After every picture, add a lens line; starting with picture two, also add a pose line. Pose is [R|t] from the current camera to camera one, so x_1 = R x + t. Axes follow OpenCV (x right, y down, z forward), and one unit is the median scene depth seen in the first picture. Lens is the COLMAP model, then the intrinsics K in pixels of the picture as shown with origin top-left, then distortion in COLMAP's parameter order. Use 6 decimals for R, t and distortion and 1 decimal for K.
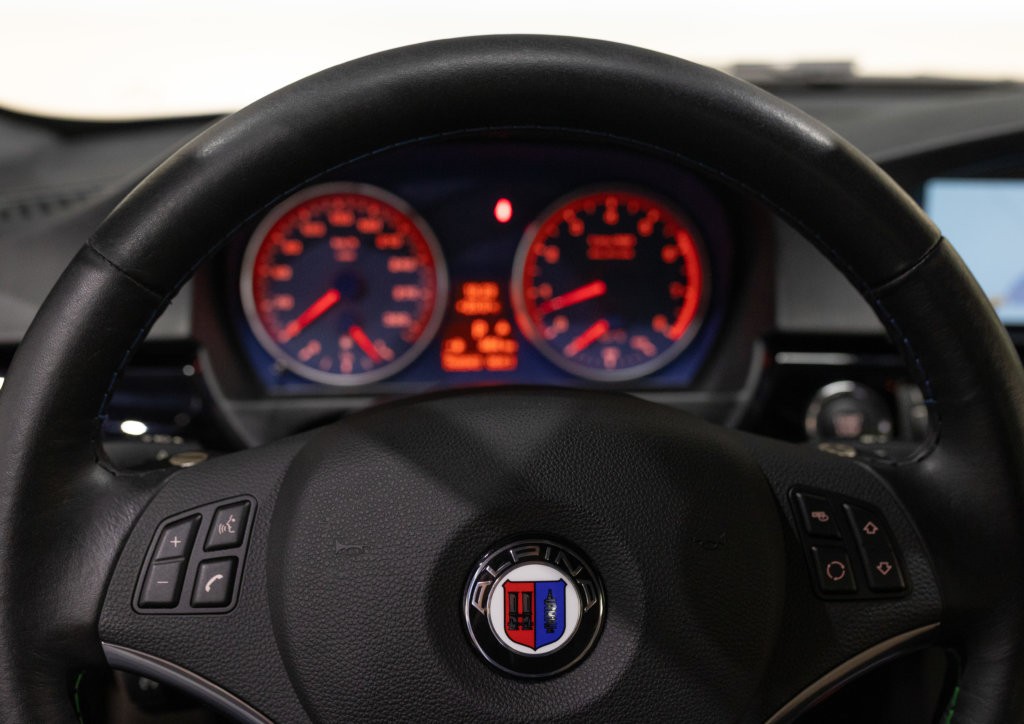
lens RADIAL K [[1089.2, 0, 504.9], [0, 1089.2, 364.4], [0, 0, 1]] dist [0.003801, 0.021695]
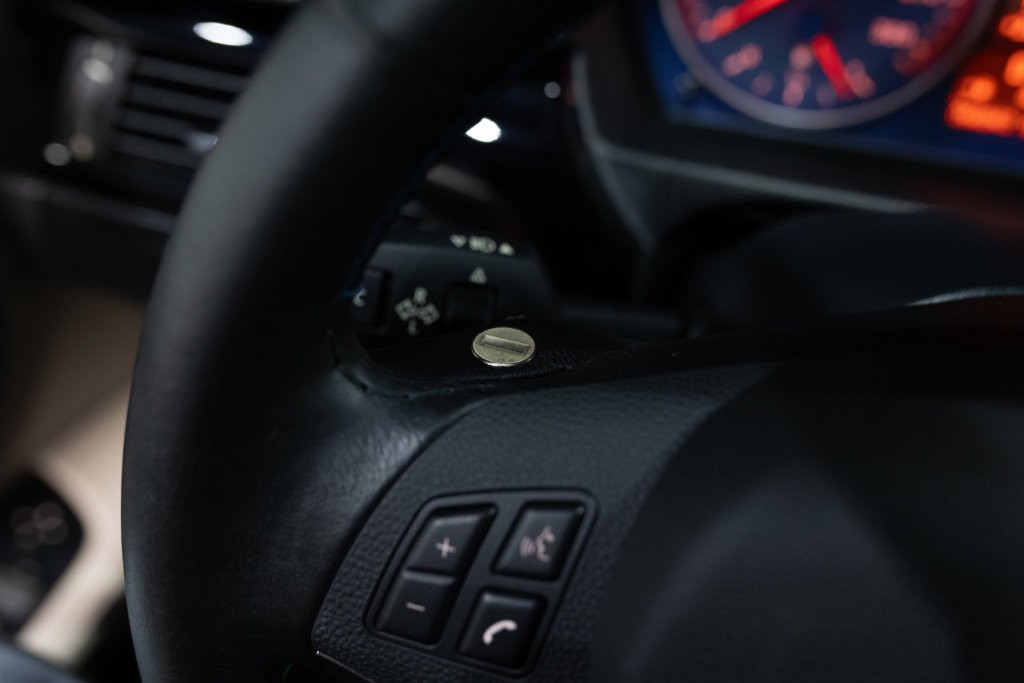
lens RADIAL K [[1040.4, 0, 517.2], [0, 1040.4, 340.5], [0, 0, 1]] dist [0.005946, 0.011526]
pose [[0.927634, 0.256992, -0.271017, -0.148480], [-0.133518, 0.905861, 0.401981, -0.147326], [0.348810, -0.336706, 0.874621, 0.572580]]
